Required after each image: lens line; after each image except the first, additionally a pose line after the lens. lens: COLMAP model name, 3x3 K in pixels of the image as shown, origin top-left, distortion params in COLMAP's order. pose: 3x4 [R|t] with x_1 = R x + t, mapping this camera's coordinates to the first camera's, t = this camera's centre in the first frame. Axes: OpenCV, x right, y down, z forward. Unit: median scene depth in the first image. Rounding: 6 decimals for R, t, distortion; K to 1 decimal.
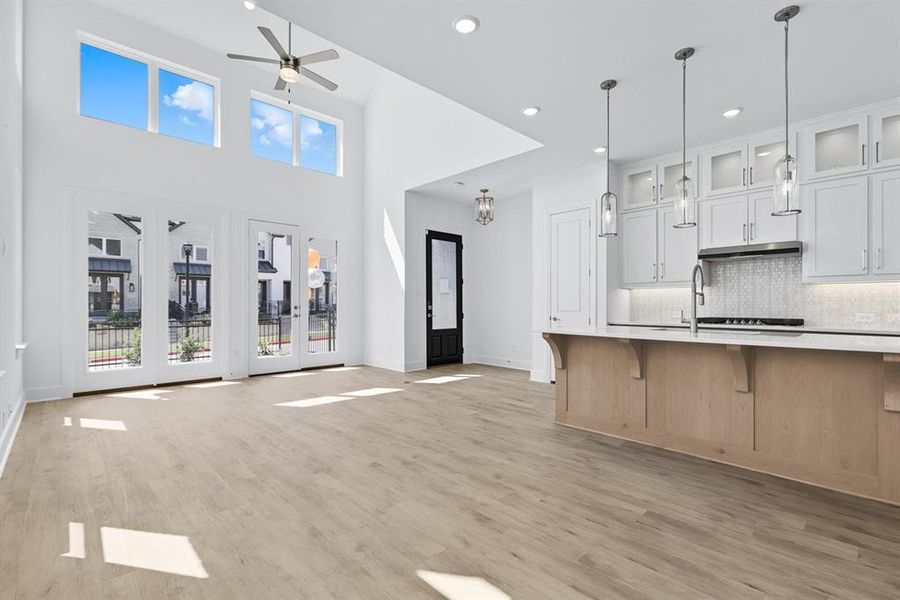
lens RADIAL K [[411.5, 0, 448.3], [0, 411.5, 304.8], [0, 0, 1]] dist [-0.000521, 0.001241]
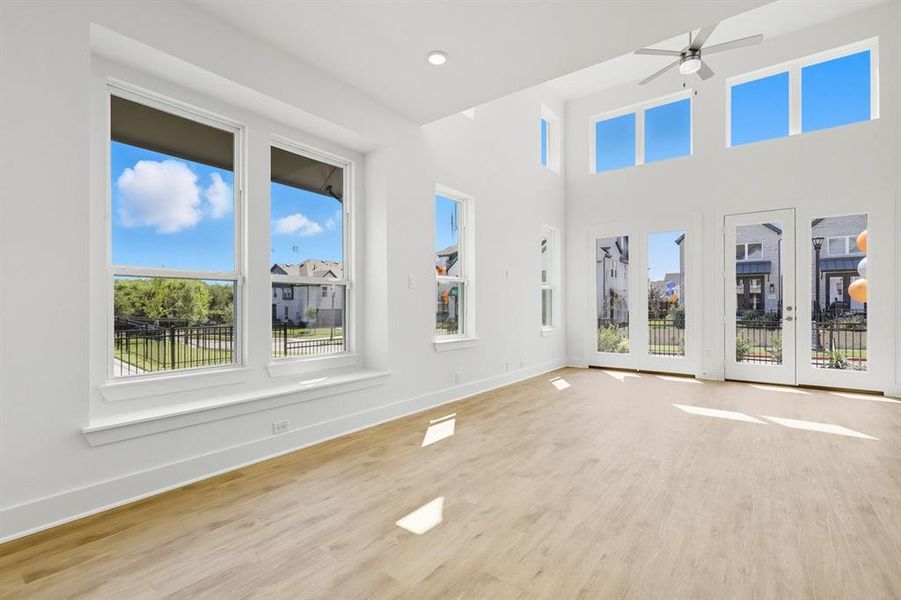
lens RADIAL K [[411.9, 0, 449.1], [0, 411.9, 302.7], [0, 0, 1]] dist [-0.000521, 0.001241]
pose [[0.157224, -0.006183, -0.987544, 0.459895], [-0.000930, 0.999979, -0.006409, 0.001862], [0.987563, 0.001926, 0.157215, 0.283130]]
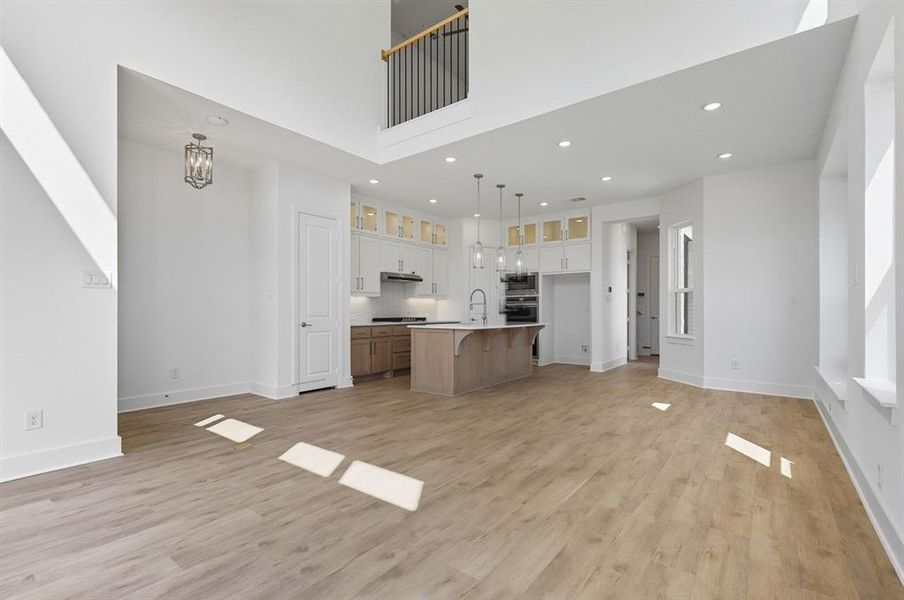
lens RADIAL K [[413.3, 0, 460.1], [0, 413.3, 308.6], [0, 0, 1]] dist [-0.000521, 0.001241]
pose [[-0.171471, 0.001835, 0.985187, -0.876805], [0.000705, 0.999998, -0.001740, -0.000604], [-0.985189, 0.000397, -0.171472, 0.974471]]
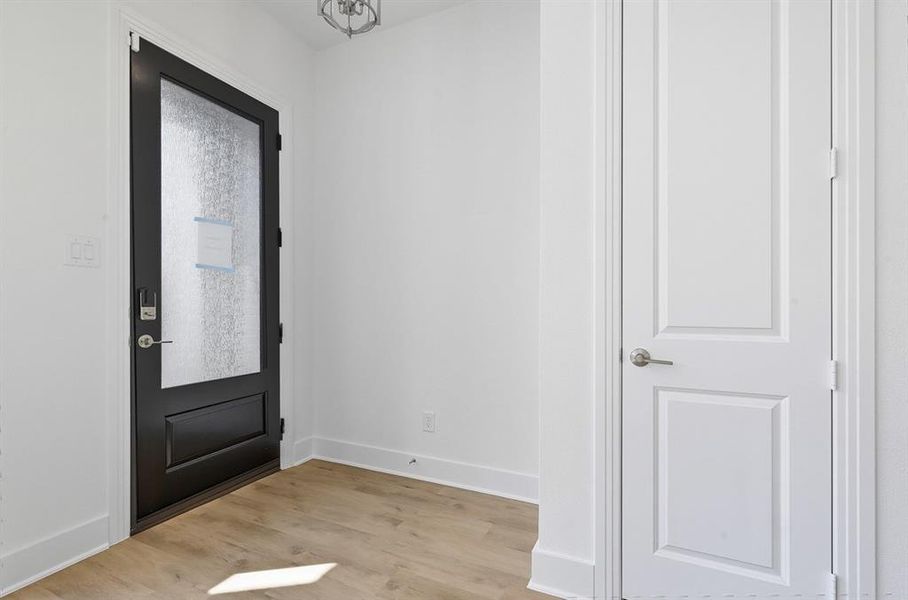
lens RADIAL K [[412.3, 0, 451.6], [0, 412.3, 303.2], [0, 0, 1]] dist [-0.001286, -0.000645]
pose [[0.930491, 0.002229, 0.366307, 0.066756], [0.000055, 0.999981, -0.006224, 0.002015], [-0.366314, 0.005811, 0.930473, 0.968510]]
